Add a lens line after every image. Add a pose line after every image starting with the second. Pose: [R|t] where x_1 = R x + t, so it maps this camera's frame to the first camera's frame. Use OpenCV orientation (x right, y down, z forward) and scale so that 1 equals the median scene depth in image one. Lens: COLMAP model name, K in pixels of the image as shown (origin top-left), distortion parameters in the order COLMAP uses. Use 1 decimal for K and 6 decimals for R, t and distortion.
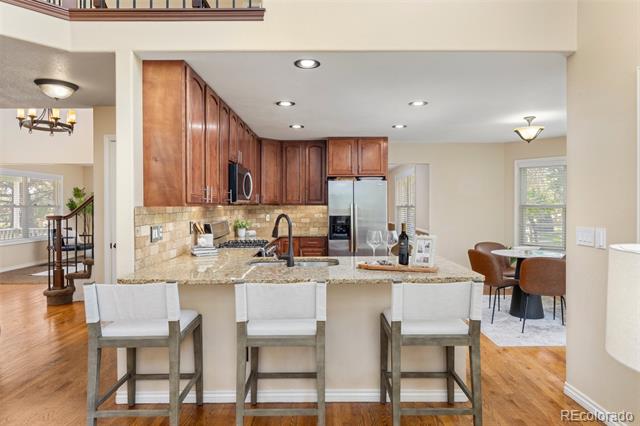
lens RADIAL K [[383.6, 0, 317.9], [0, 383.6, 209.7], [0, 0, 1]] dist [0.004781, 0.000377]
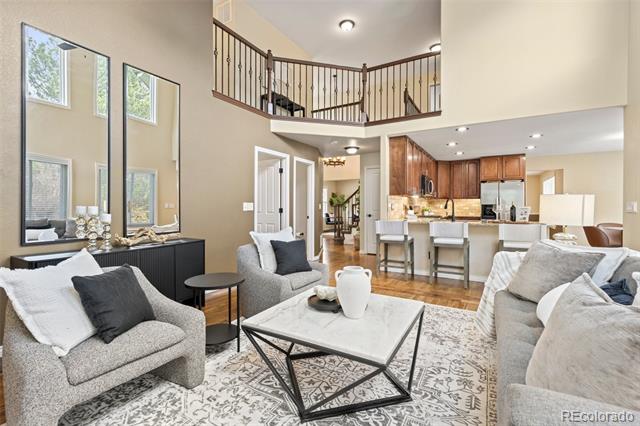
lens RADIAL K [[288.5, 0, 322.2], [0, 288.5, 208.7], [0, 0, 1]] dist [0.004301, 0.000170]
pose [[0.869807, 0.005219, -0.493365, 0.065115], [-0.007610, 0.999967, -0.002838, 0.059369], [0.493334, 0.006223, 0.869818, -0.582911]]
